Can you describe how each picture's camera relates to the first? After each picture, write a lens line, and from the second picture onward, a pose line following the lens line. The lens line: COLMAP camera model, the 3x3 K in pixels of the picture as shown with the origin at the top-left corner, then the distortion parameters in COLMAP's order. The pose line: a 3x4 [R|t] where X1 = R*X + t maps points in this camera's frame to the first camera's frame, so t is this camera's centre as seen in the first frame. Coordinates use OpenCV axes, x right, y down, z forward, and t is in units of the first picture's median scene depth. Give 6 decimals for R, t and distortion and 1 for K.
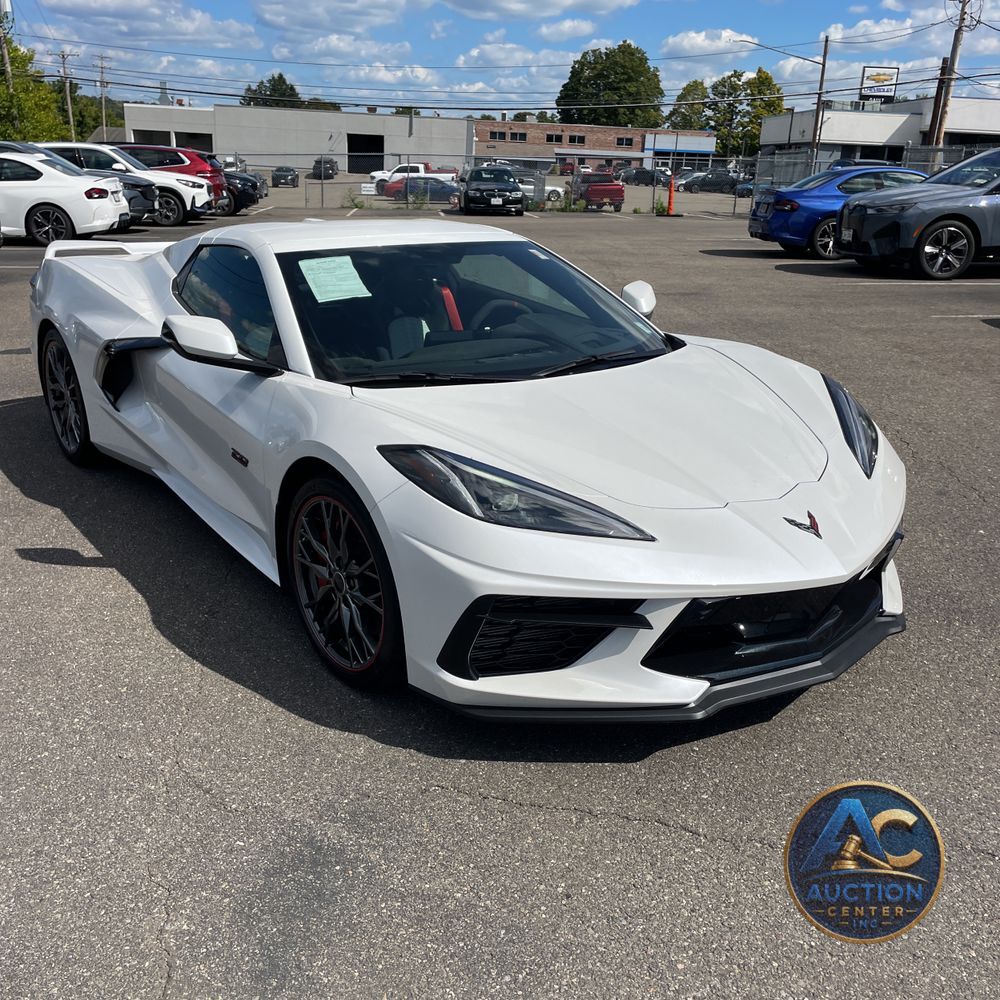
lens RADIAL K [[1012.6, 0, 495.4], [0, 1012.6, 500.8], [0, 0, 1]] dist [0.072977, -0.107765]
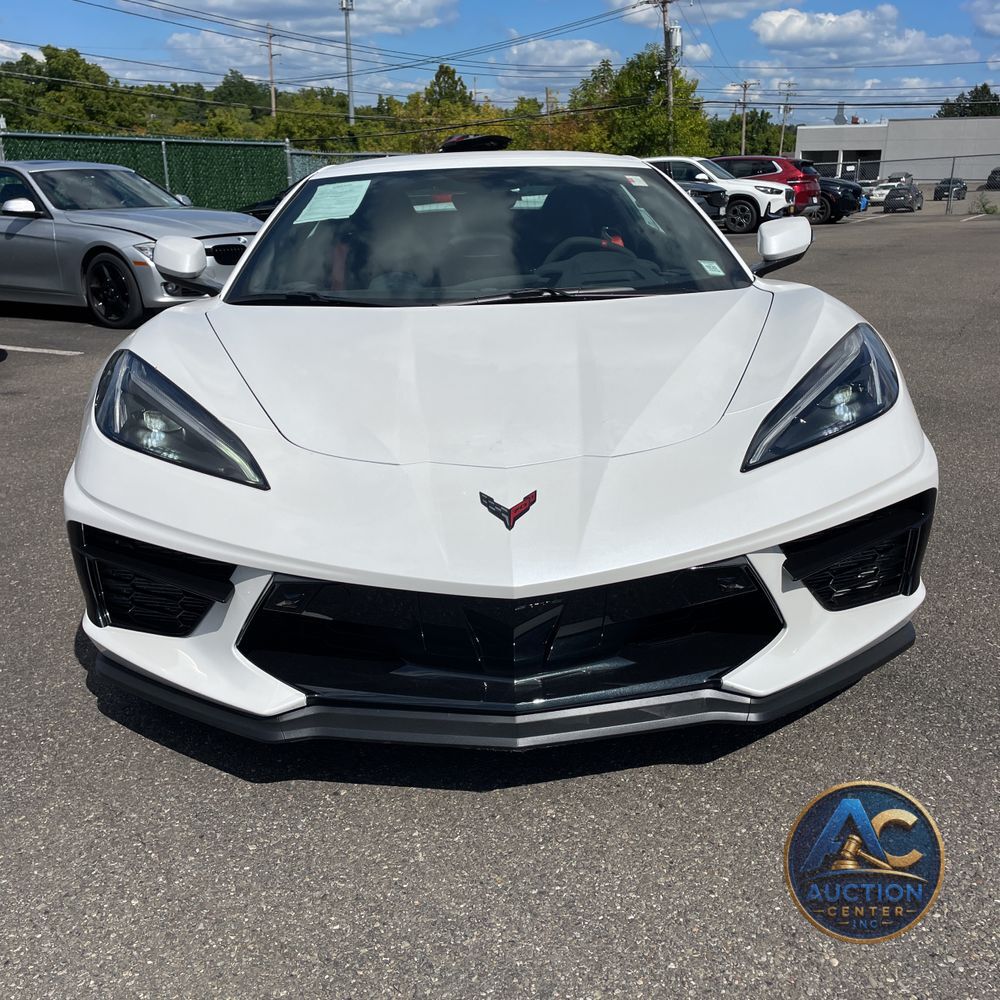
lens RADIAL K [[1000.9, 0, 500.3], [0, 1000.9, 496.6], [0, 0, 1]] dist [0.085312, -0.113786]
pose [[0.809152, 0.134461, -0.572009, 0.051972], [-0.147694, 0.988754, 0.023499, 0.000073], [0.568736, 0.065468, 0.819911, 0.035852]]
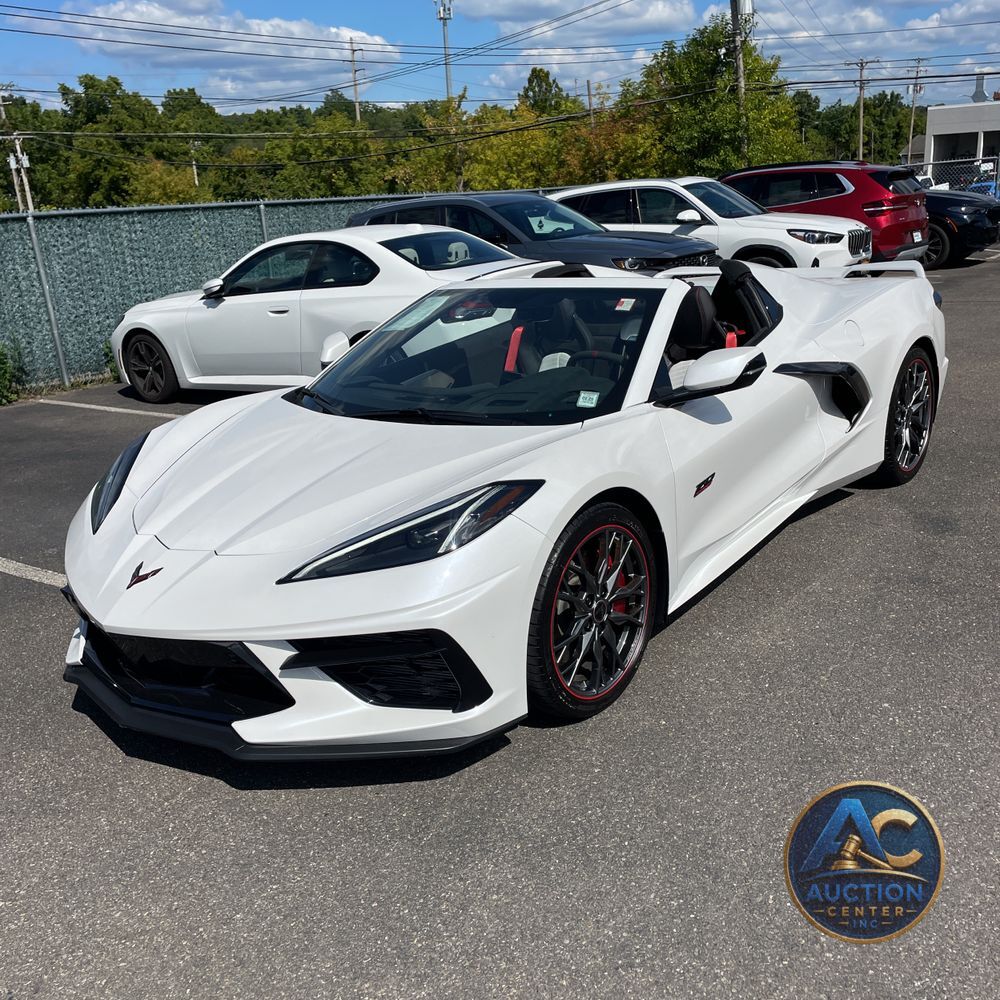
lens RADIAL K [[962.7, 0, 522.7], [0, 962.7, 475.1], [0, 0, 1]] dist [0.043266, -0.024630]
pose [[0.732269, 0.115162, -0.671208, -0.034530], [-0.125944, 0.991498, 0.032715, -0.103763], [0.669269, 0.060579, 0.740547, 0.301828]]
